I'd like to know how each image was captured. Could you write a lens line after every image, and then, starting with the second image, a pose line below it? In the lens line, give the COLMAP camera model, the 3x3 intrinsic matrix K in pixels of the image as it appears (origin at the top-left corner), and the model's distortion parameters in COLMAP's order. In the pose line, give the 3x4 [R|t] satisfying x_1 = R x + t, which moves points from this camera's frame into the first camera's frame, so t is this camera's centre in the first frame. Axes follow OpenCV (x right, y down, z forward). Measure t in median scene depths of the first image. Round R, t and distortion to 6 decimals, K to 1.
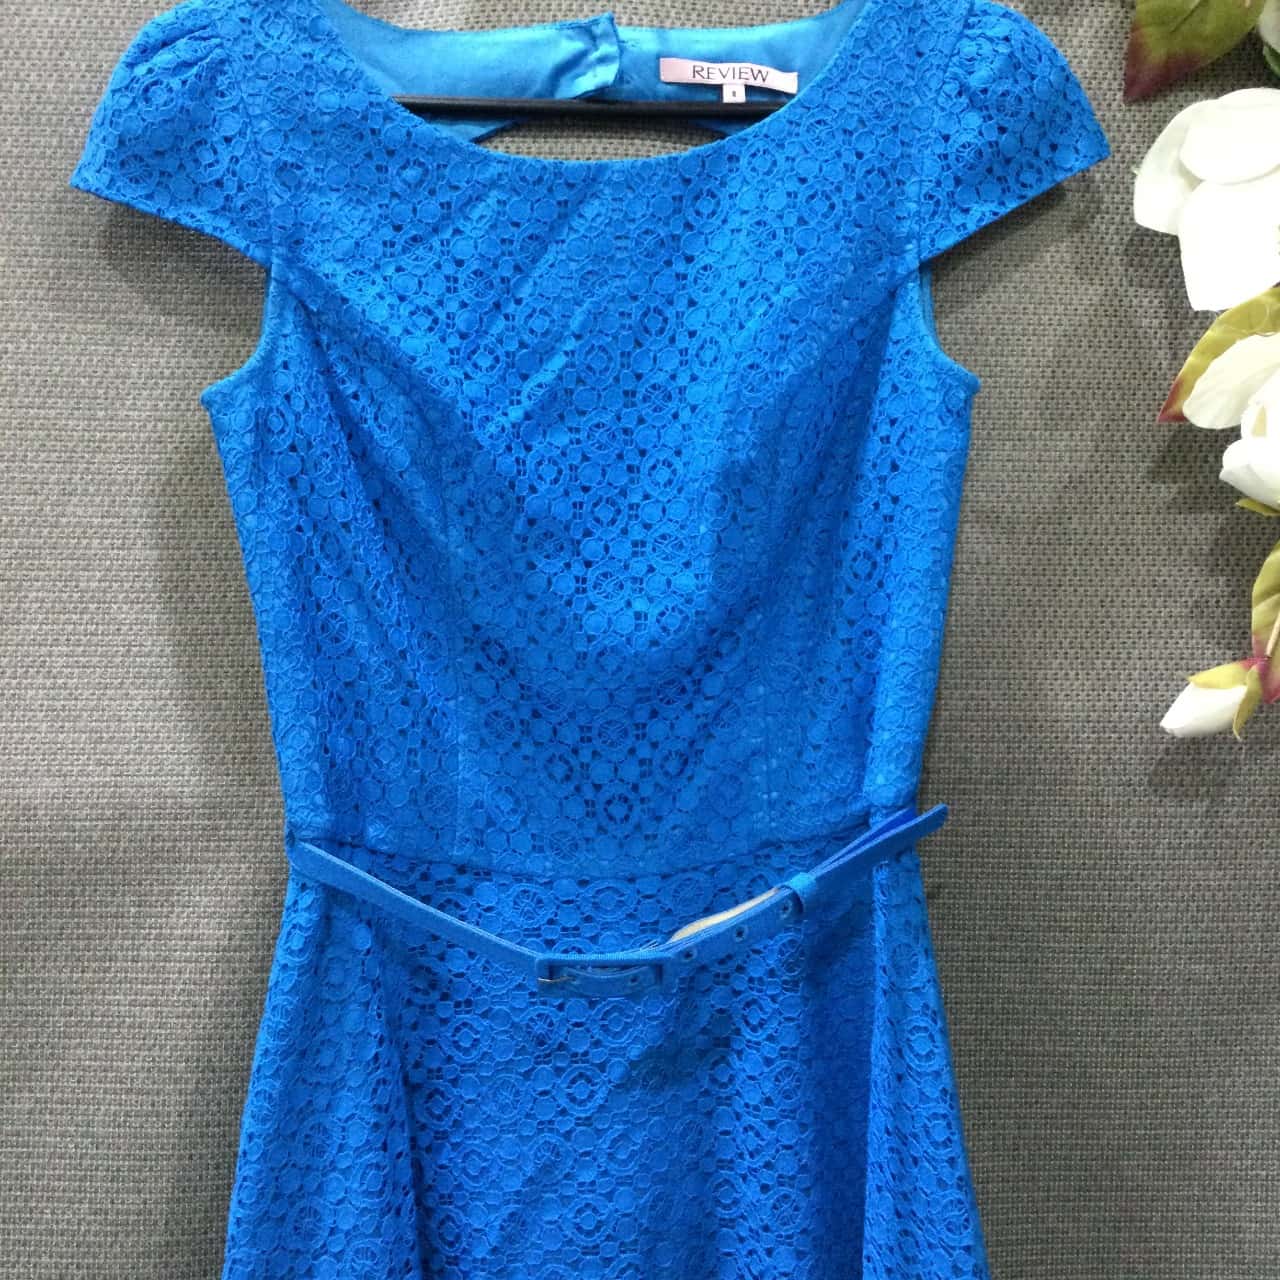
lens RADIAL K [[1580.7, 0, 614.1], [0, 1580.7, 618.1], [0, 0, 1]] dist [0.063249, 0.000000]
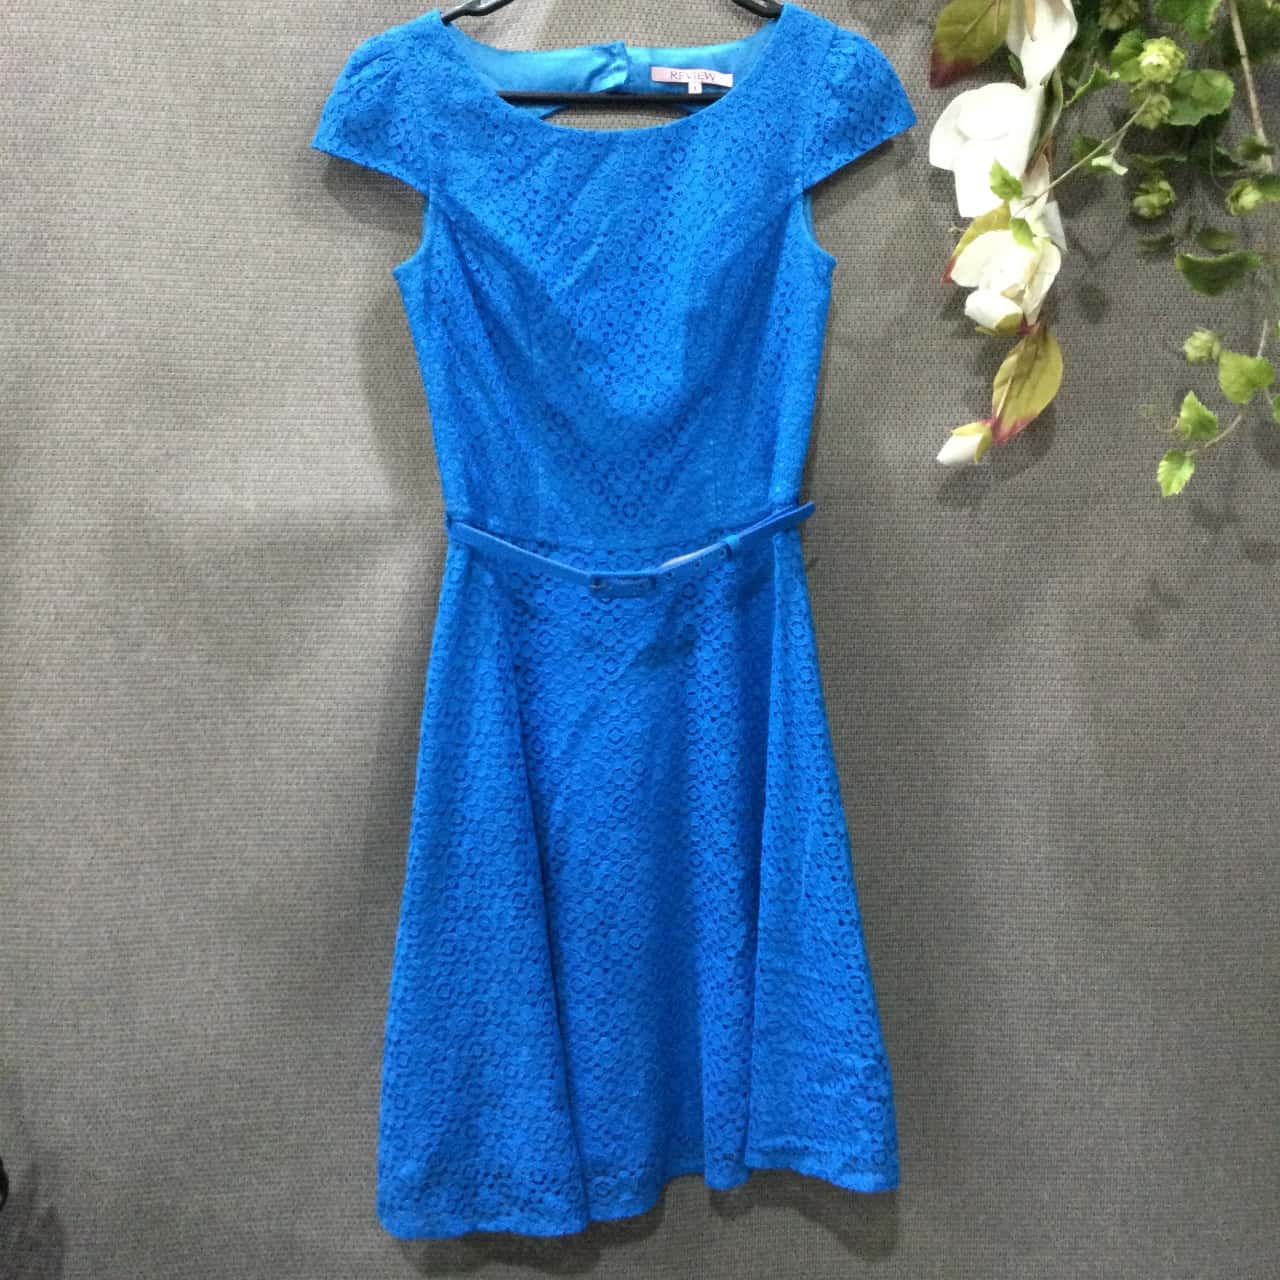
lens RADIAL K [[1580.7, 0, 623.9], [0, 1580.7, 654.8], [0, 0, 1]] dist [0.063249, 0.000000]
pose [[0.999892, -0.008870, 0.011755, -0.026812], [0.007736, 0.995612, 0.093254, 0.117993], [-0.012530, -0.093153, 0.995573, -0.773169]]
